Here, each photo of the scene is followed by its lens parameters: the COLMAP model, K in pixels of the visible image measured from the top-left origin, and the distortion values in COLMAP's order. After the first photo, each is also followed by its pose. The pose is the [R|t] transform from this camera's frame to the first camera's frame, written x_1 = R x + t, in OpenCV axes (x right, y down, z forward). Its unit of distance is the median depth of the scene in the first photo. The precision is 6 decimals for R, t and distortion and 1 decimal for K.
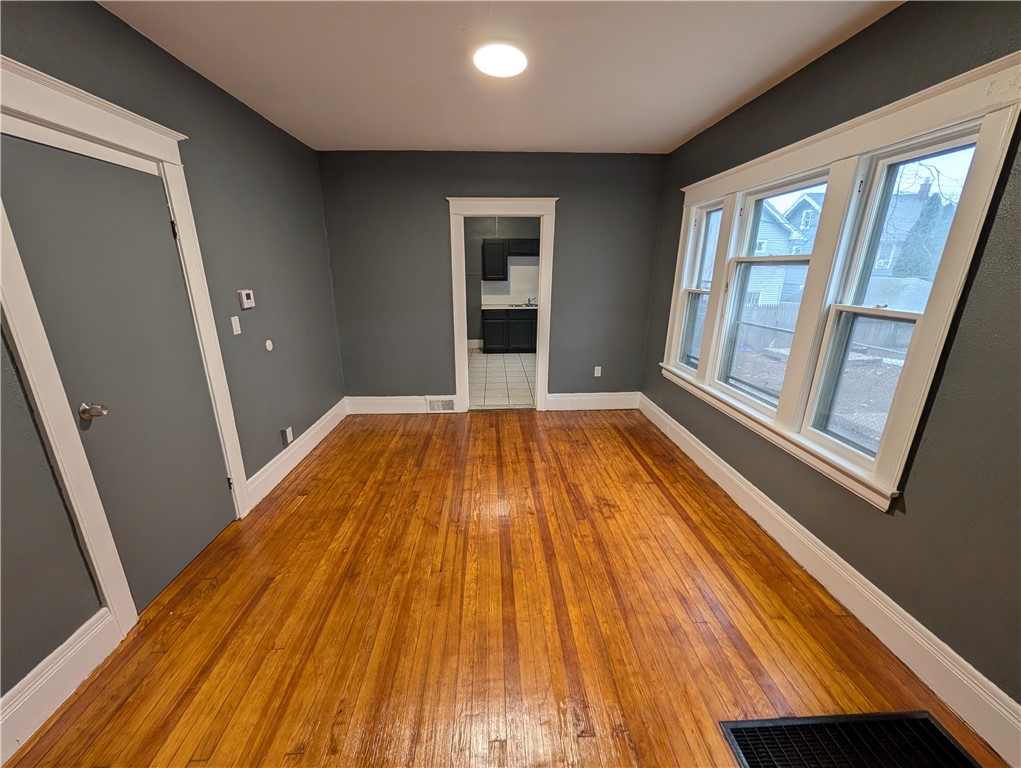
lens RADIAL K [[392.8, 0, 509.1], [0, 392.8, 383.4], [0, 0, 1]] dist [0.001036, -0.000054]
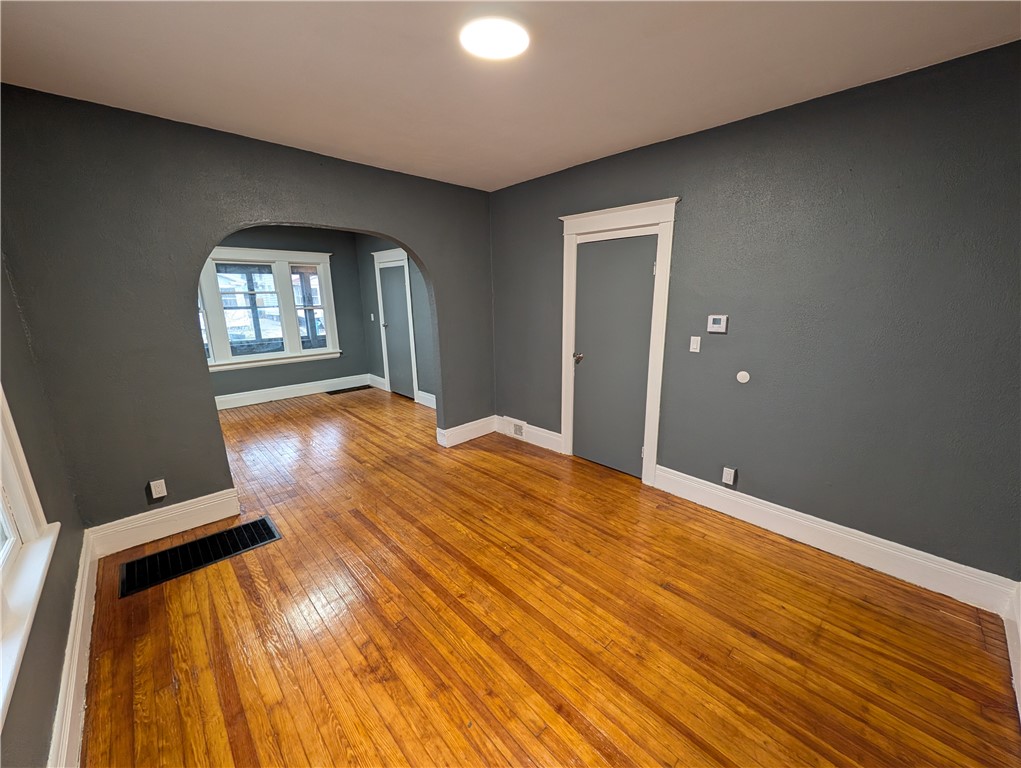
lens RADIAL K [[392.8, 0, 509.1], [0, 392.8, 383.4], [0, 0, 1]] dist [0.001036, -0.000054]
pose [[-0.753973, 0.152052, -0.639066, 0.370446], [-0.179581, 0.888076, 0.423169, -0.354994], [0.631883, 0.433822, -0.642280, 1.186432]]
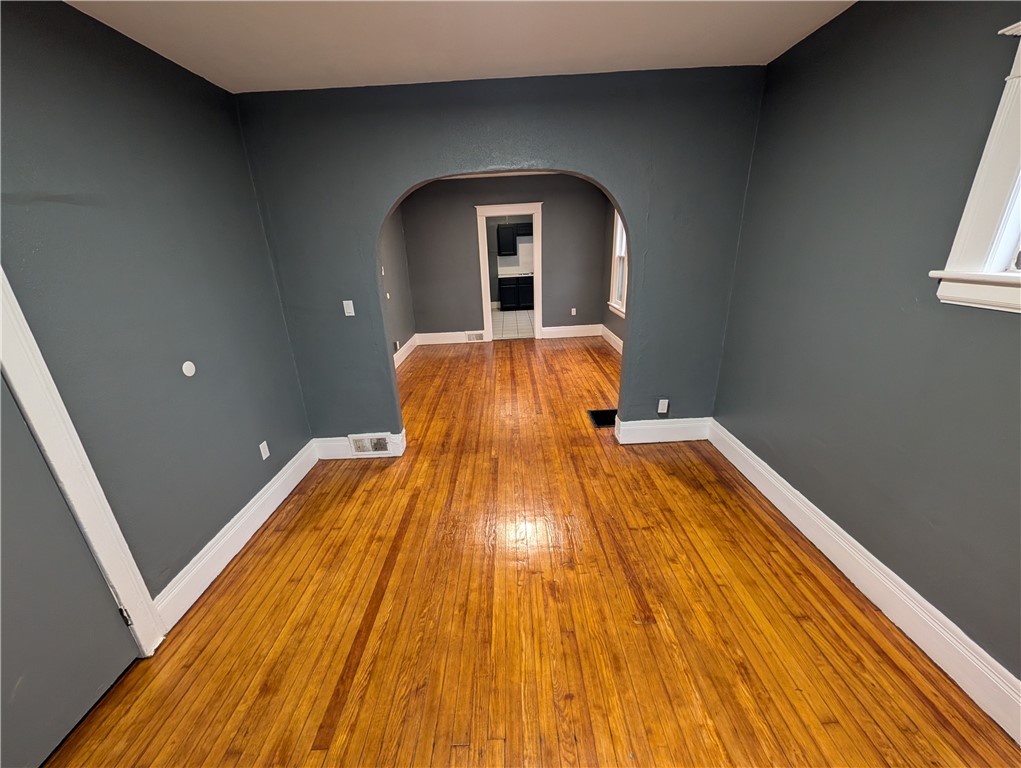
lens RADIAL K [[392.8, 0, 509.1], [0, 392.8, 383.4], [0, 0, 1]] dist [0.001036, -0.000054]
pose [[0.998230, -0.031034, -0.050731, 0.056708], [0.033991, 0.997709, 0.058500, 0.223415], [0.048799, -0.060121, 0.996998, -0.854363]]
